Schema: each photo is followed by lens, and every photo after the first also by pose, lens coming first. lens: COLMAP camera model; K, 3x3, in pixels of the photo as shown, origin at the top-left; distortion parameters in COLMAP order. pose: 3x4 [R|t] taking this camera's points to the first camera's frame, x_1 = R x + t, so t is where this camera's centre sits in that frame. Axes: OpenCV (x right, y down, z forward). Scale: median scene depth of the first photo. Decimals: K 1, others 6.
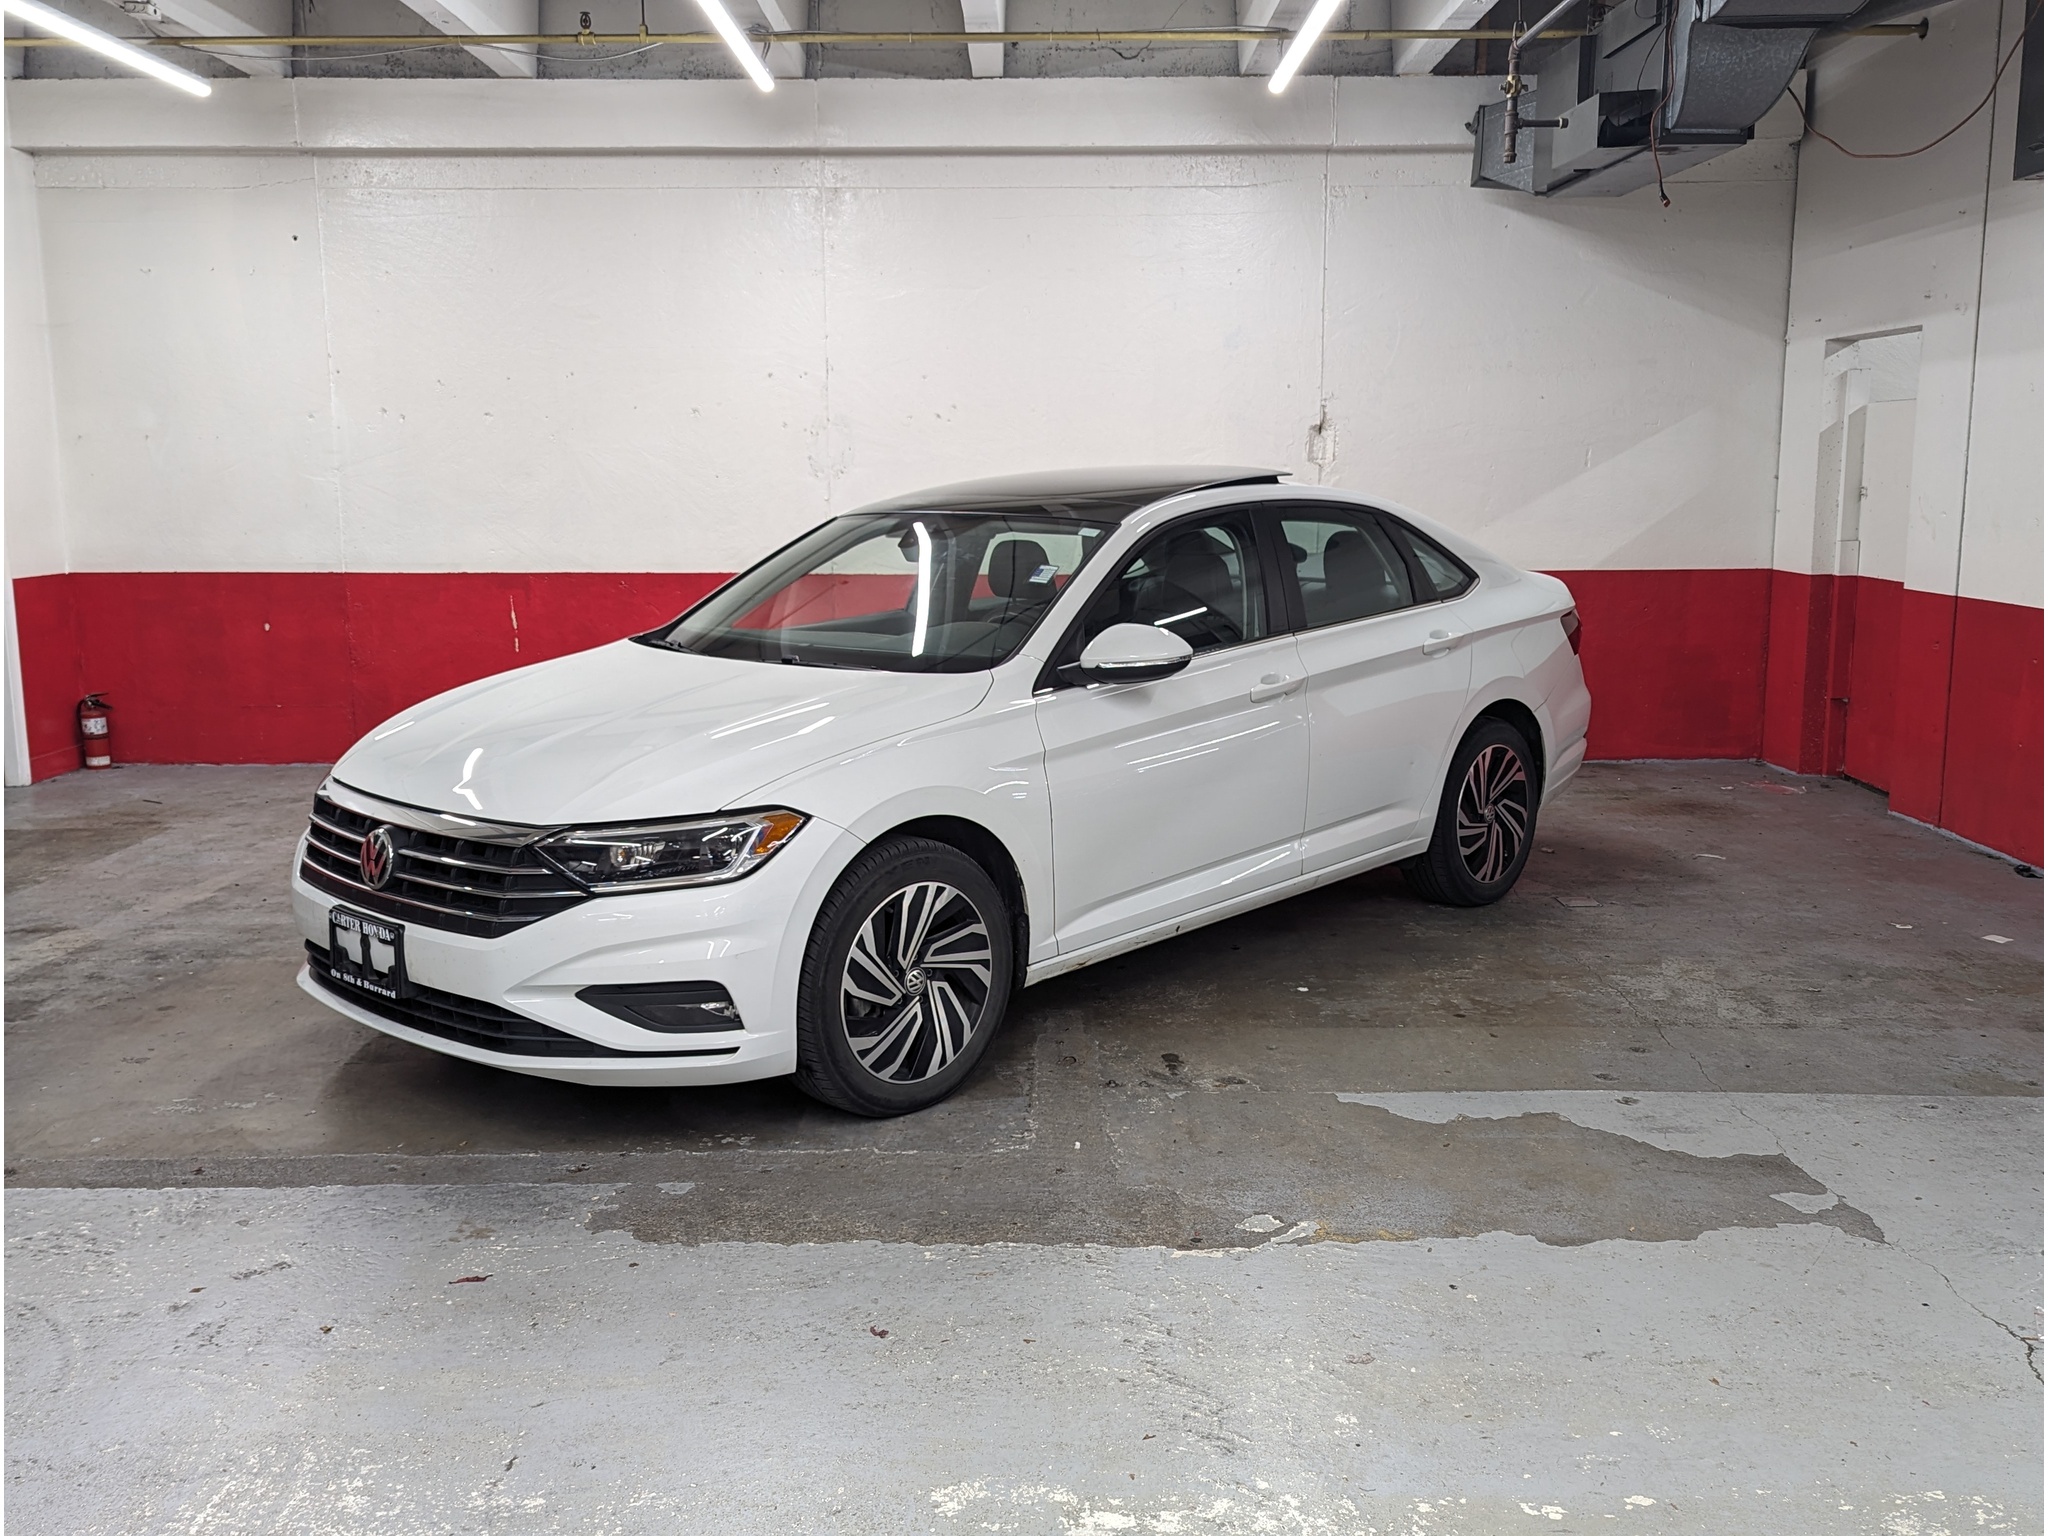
lens RADIAL K [[1832.9, 0, 1025.2], [0, 1832.9, 758.9], [0, 0, 1]] dist [0.059678, -0.060749]
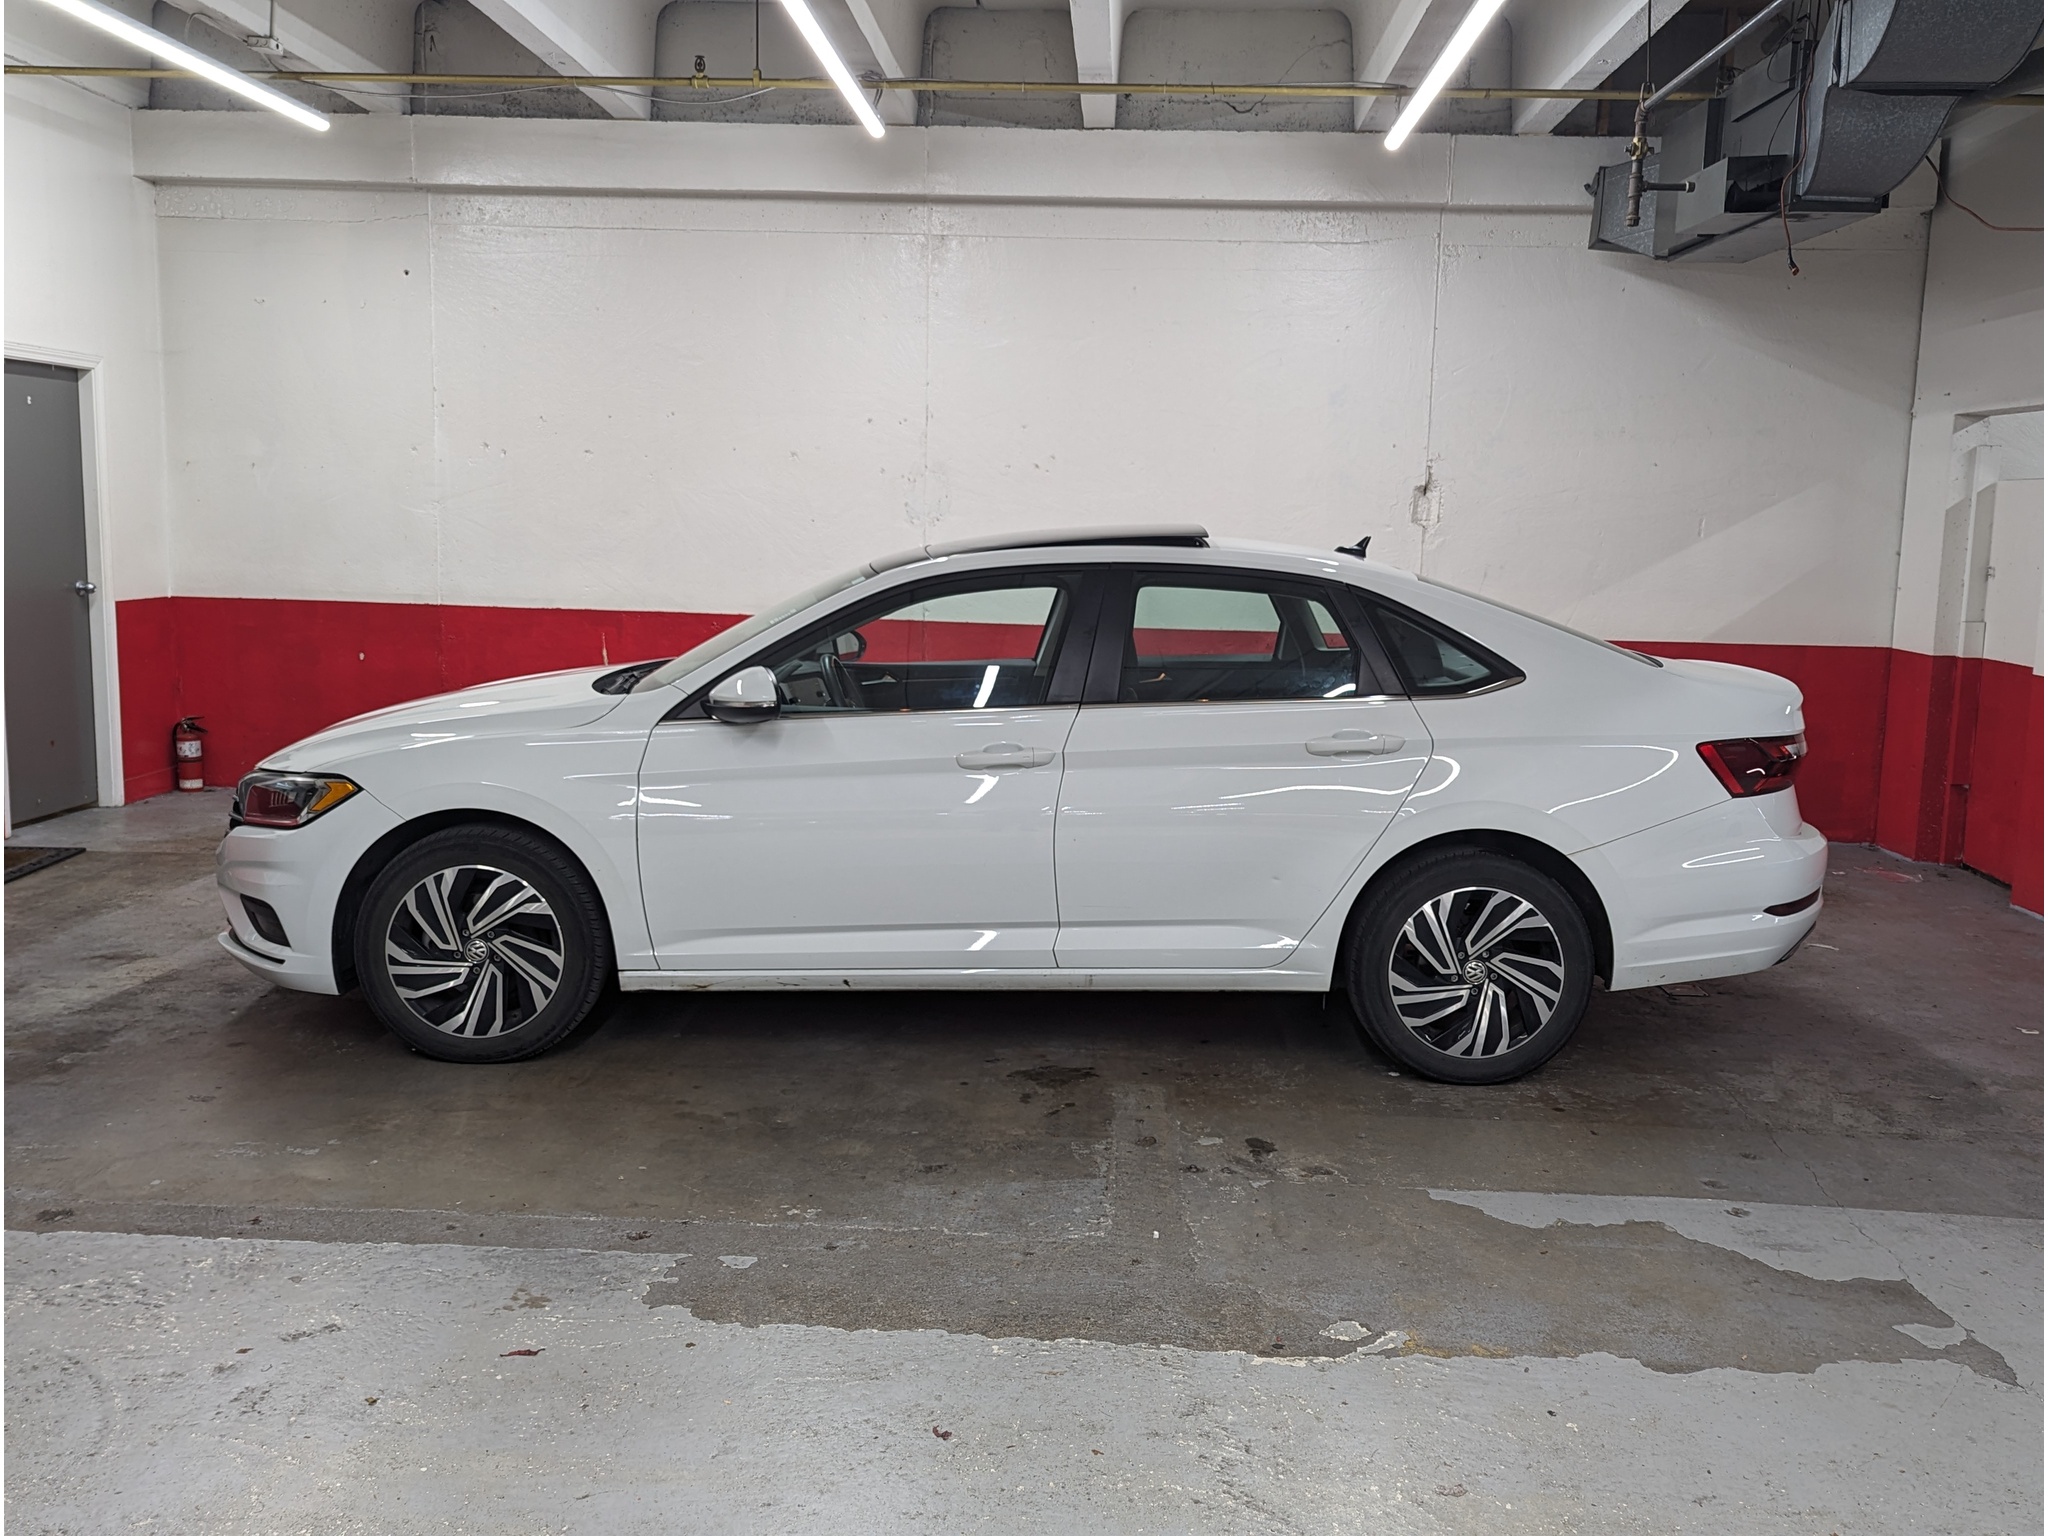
lens RADIAL K [[1832.7, 0, 1037.3], [0, 1832.7, 761.5], [0, 0, 1]] dist [0.058563, -0.055920]
pose [[0.998553, 0.035398, -0.040485, -0.002632], [-0.036297, 0.999106, -0.021696, -0.011945], [0.039680, 0.023134, 0.998945, 0.030065]]
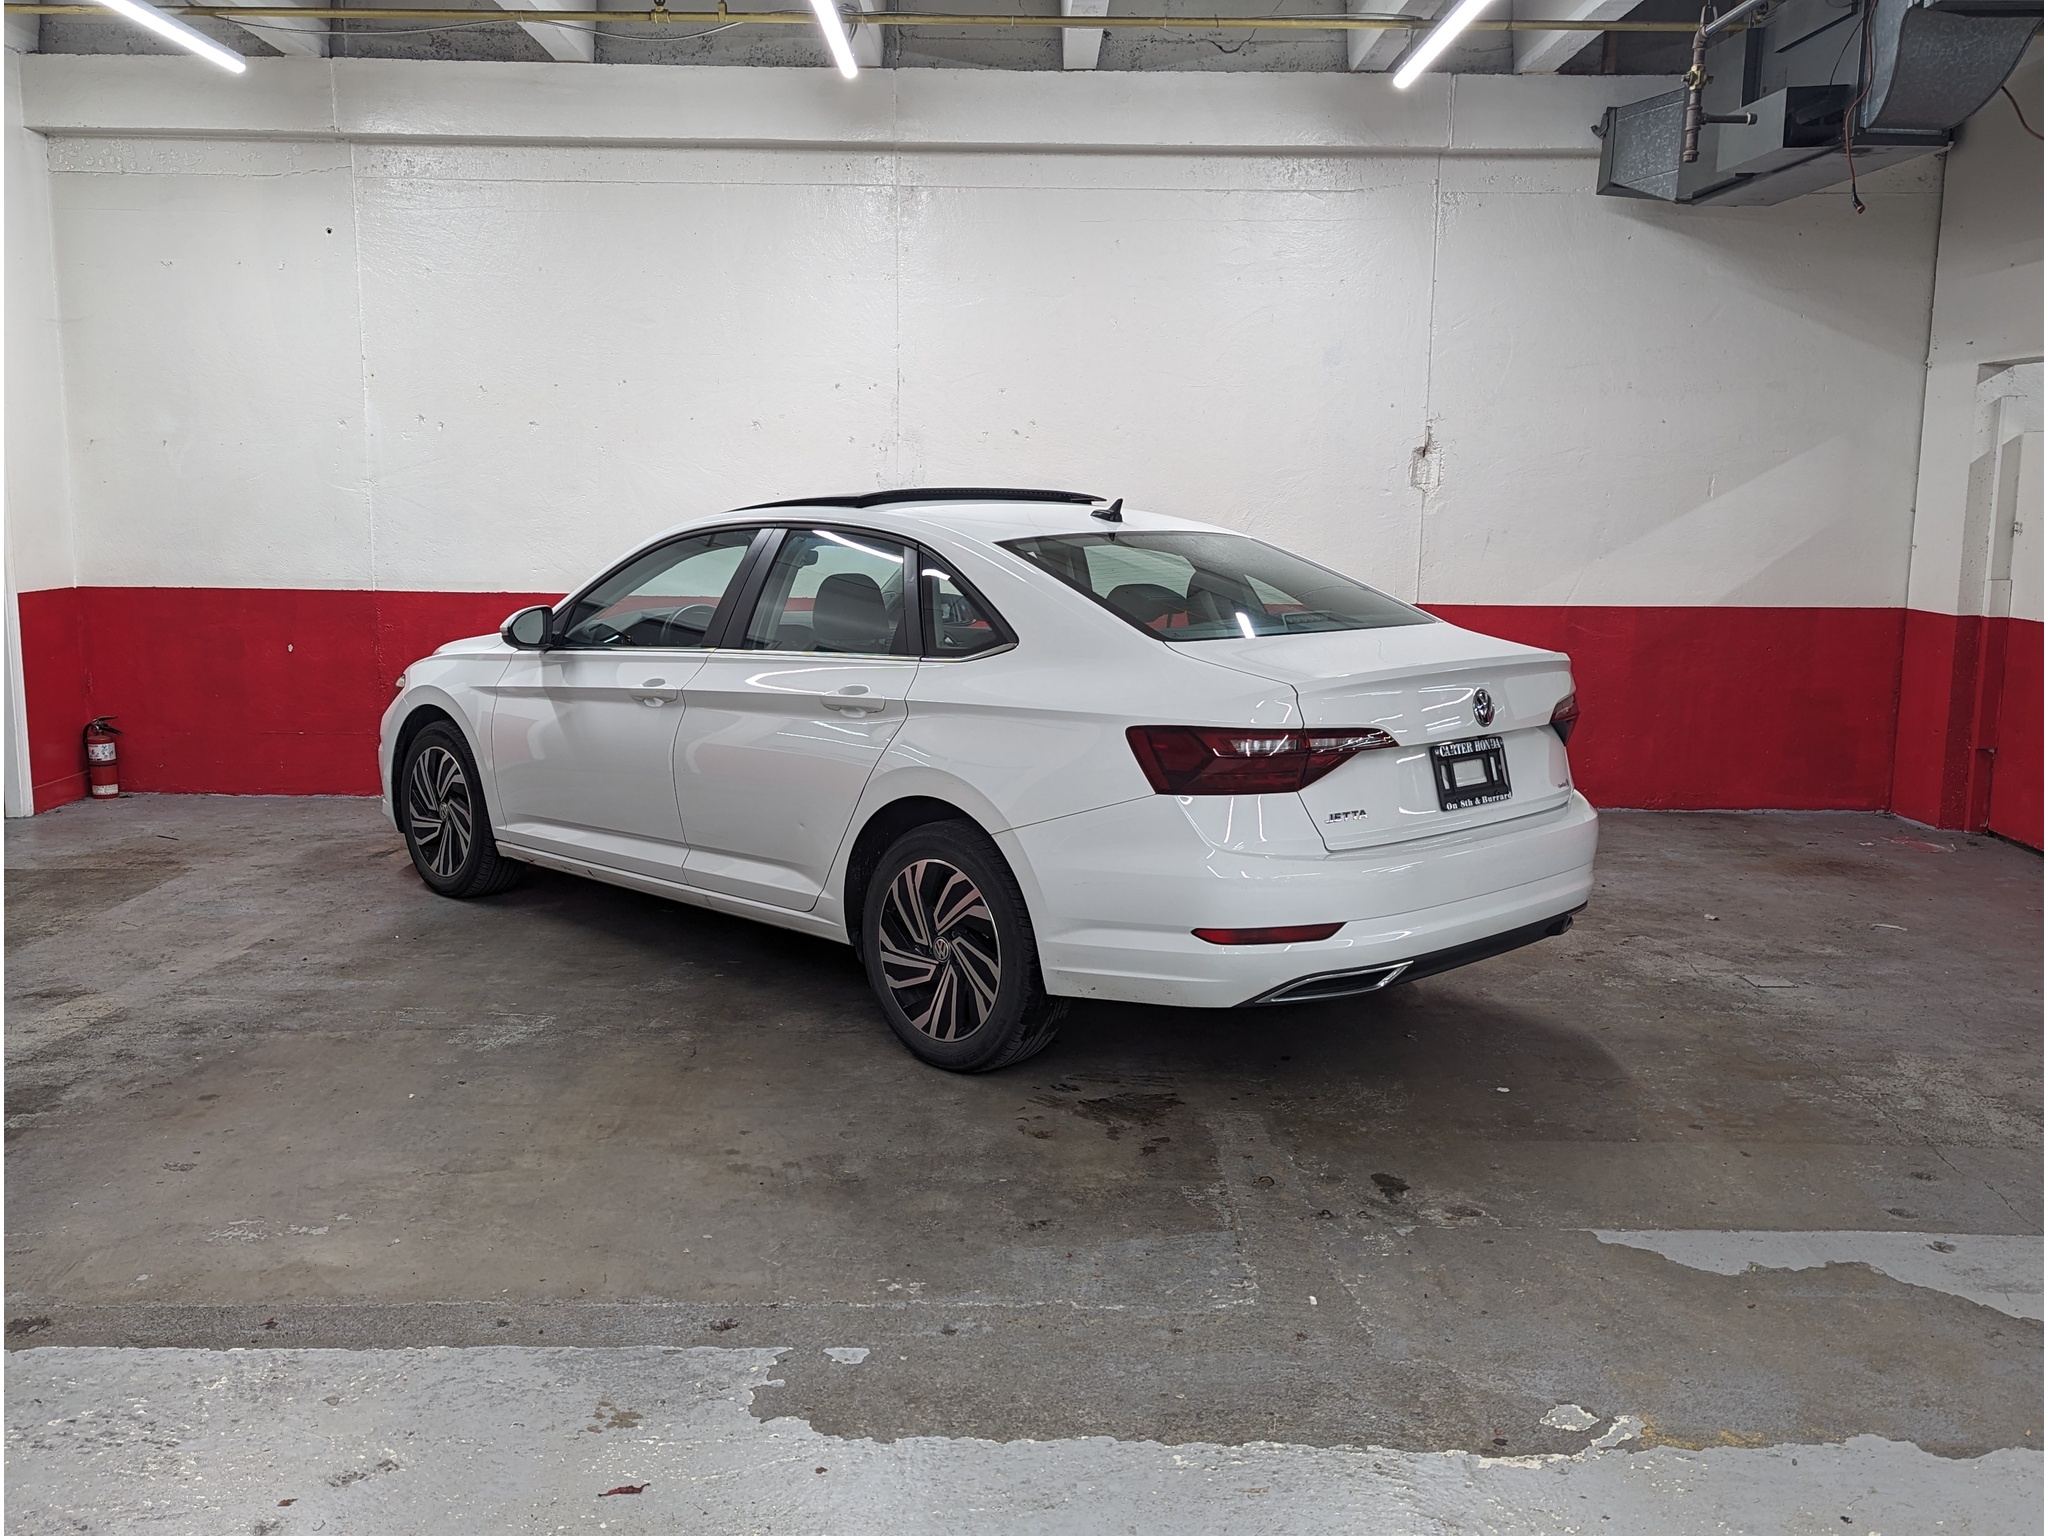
lens RADIAL K [[1823.8, 0, 1017.5], [0, 1823.8, 762.5], [0, 0, 1]] dist [0.066222, -0.066076]
pose [[0.999869, 0.013269, 0.009289, -0.106866], [-0.013209, 0.999892, -0.006443, -0.025994], [-0.009374, 0.006320, 0.999936, 0.145146]]
